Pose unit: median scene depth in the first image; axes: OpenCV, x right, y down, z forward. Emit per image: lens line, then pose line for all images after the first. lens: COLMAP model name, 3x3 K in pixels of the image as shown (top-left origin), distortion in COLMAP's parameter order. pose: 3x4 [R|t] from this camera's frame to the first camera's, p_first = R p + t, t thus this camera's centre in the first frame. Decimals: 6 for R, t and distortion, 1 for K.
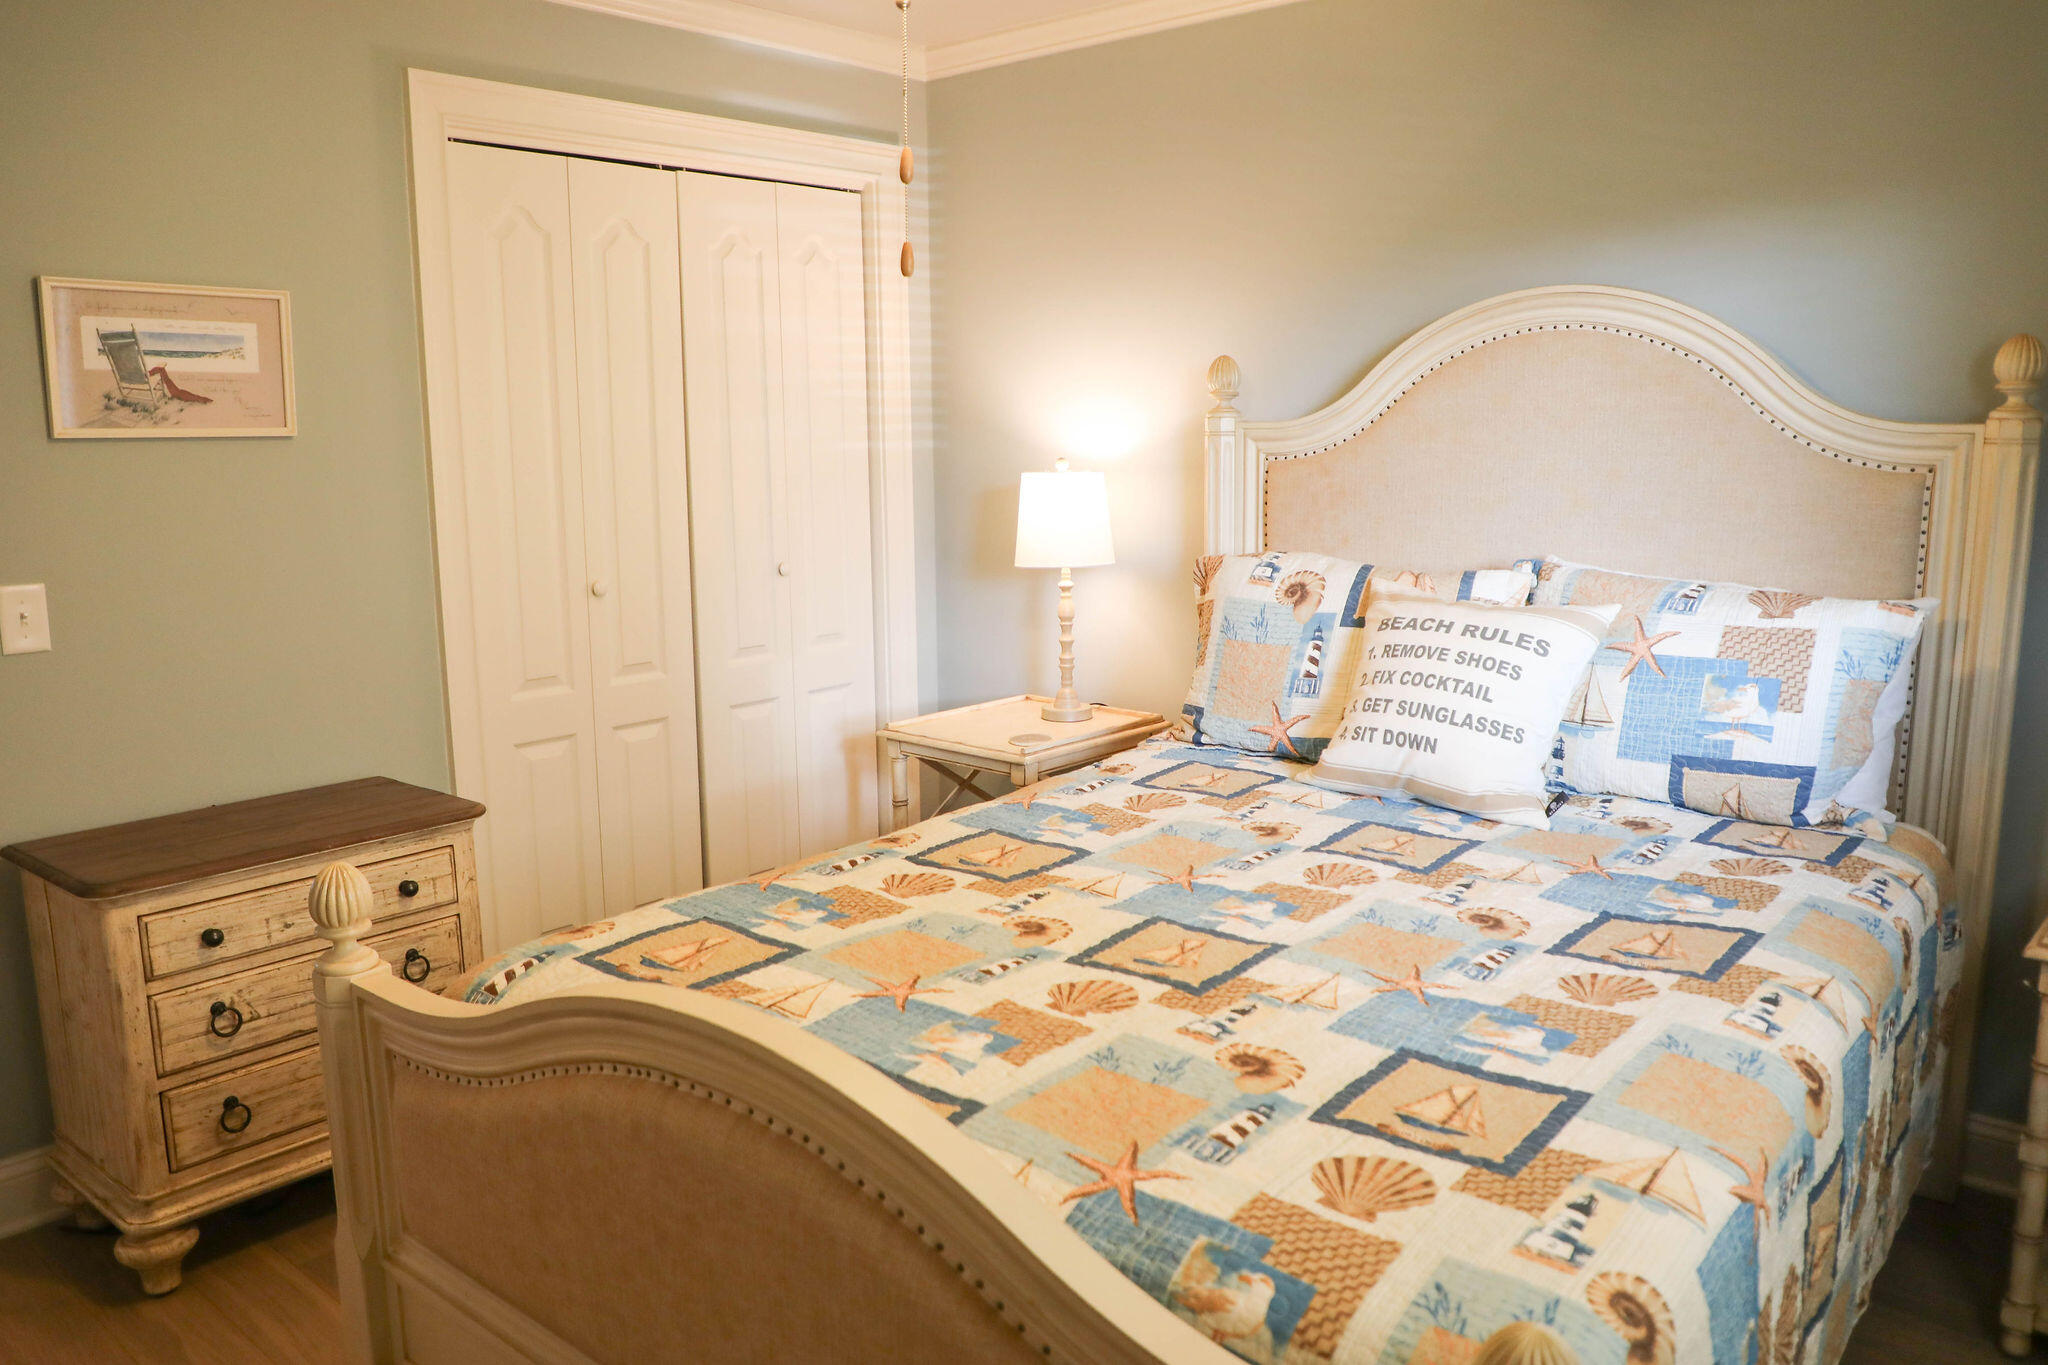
lens RADIAL K [[1469.8, 0, 1024.0], [0, 1469.8, 682.5], [0, 0, 1]] dist [-0.076770, 0.052893]
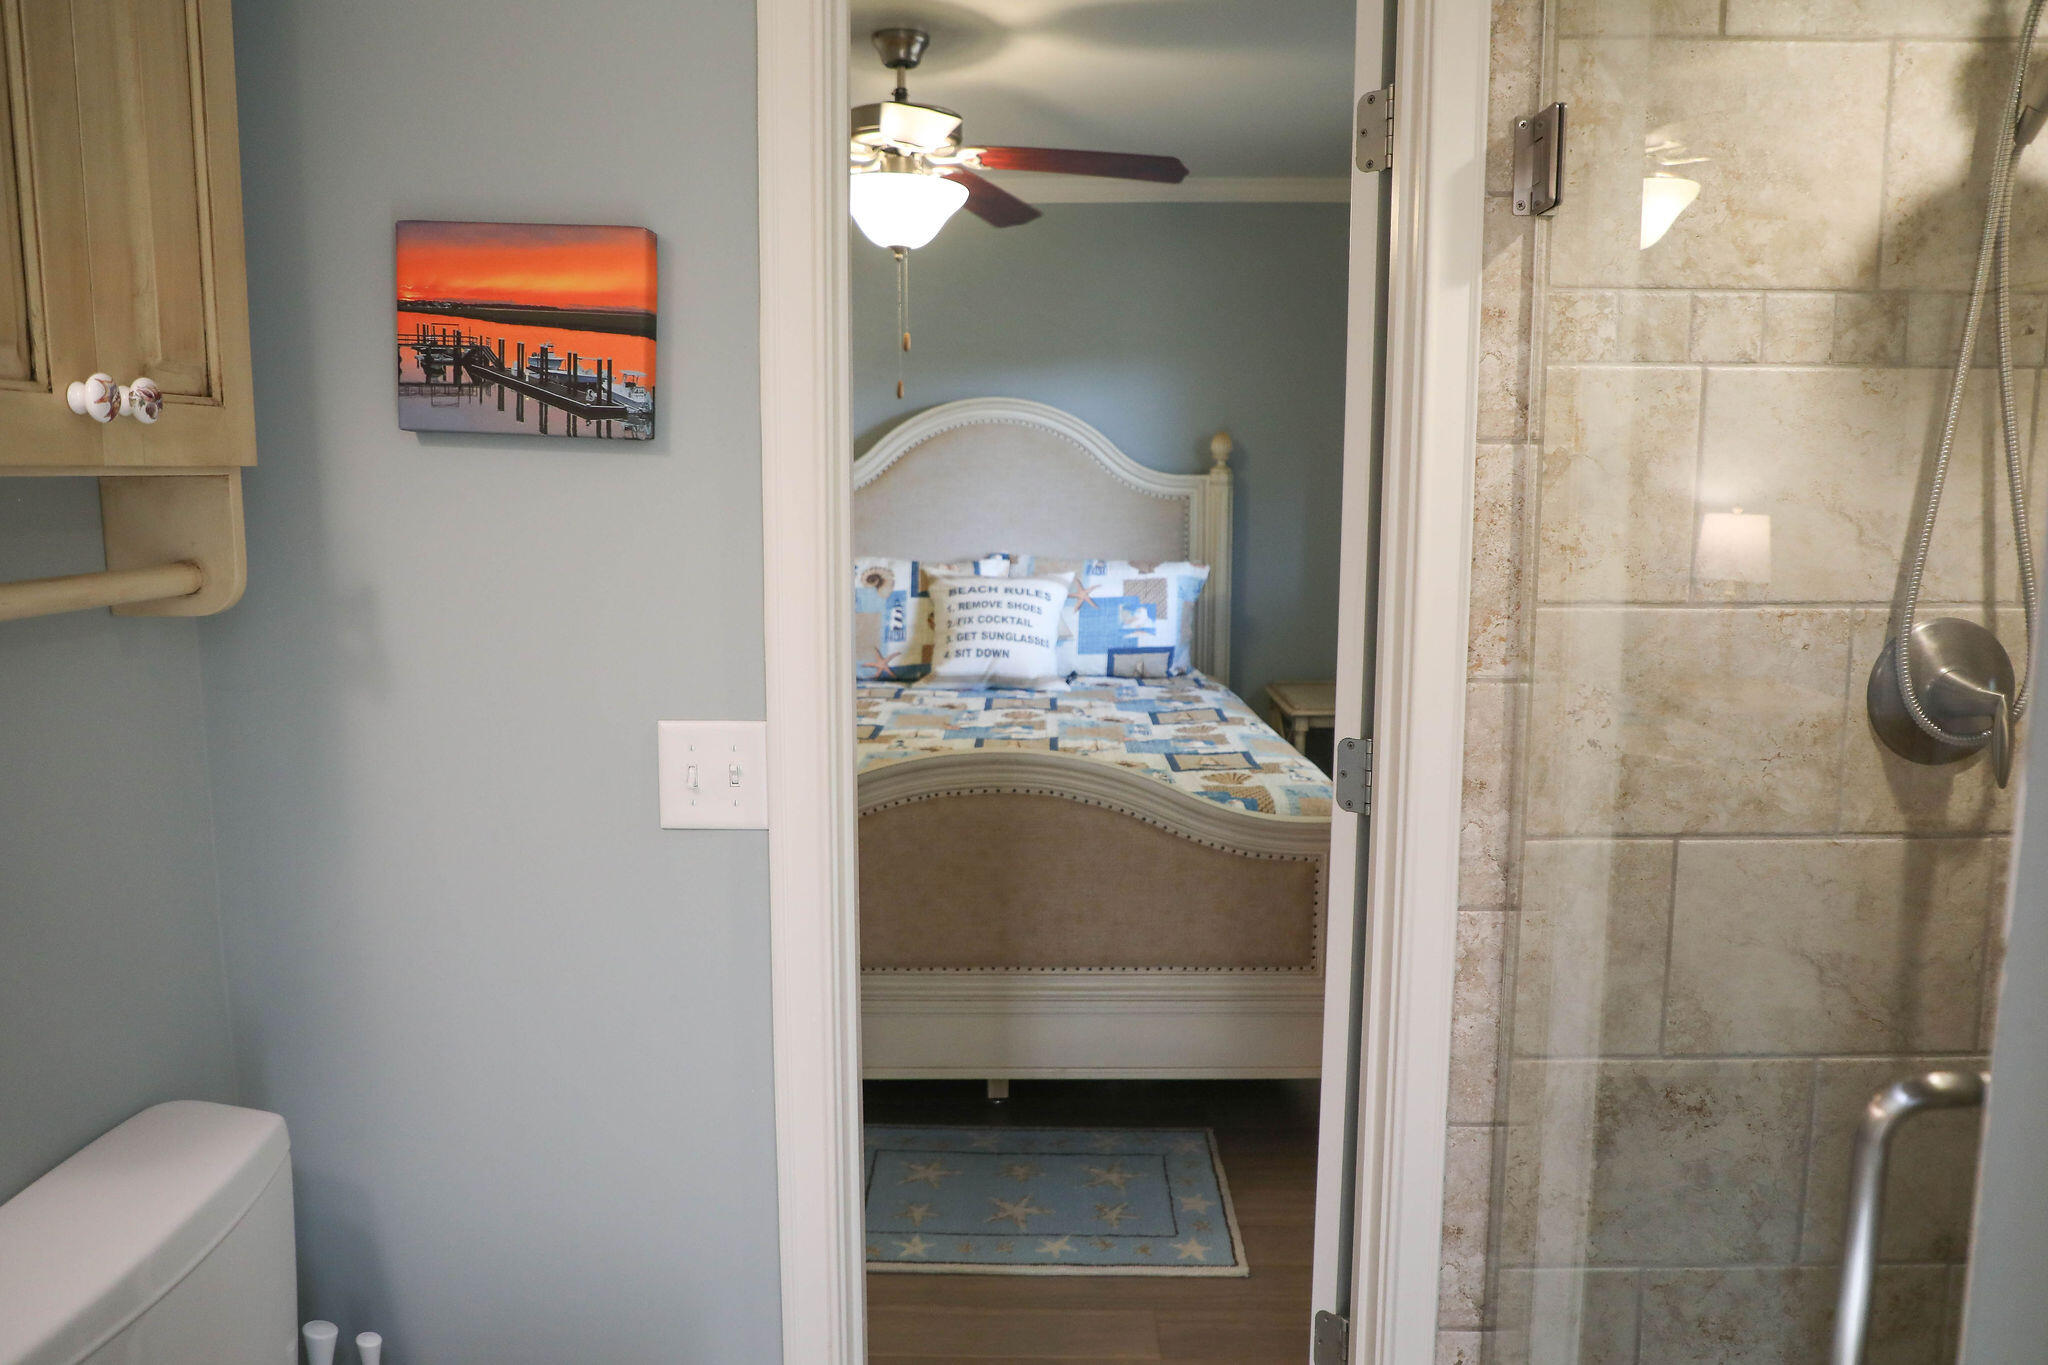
lens RADIAL K [[1469.8, 0, 1024.0], [0, 1469.8, 682.5], [0, 0, 1]] dist [-0.076770, 0.052893]
pose [[0.769172, -0.088824, 0.632839, -0.850747], [0.107712, 0.994145, 0.008620, 0.064645], [-0.629899, 0.061535, 0.774235, -0.416274]]
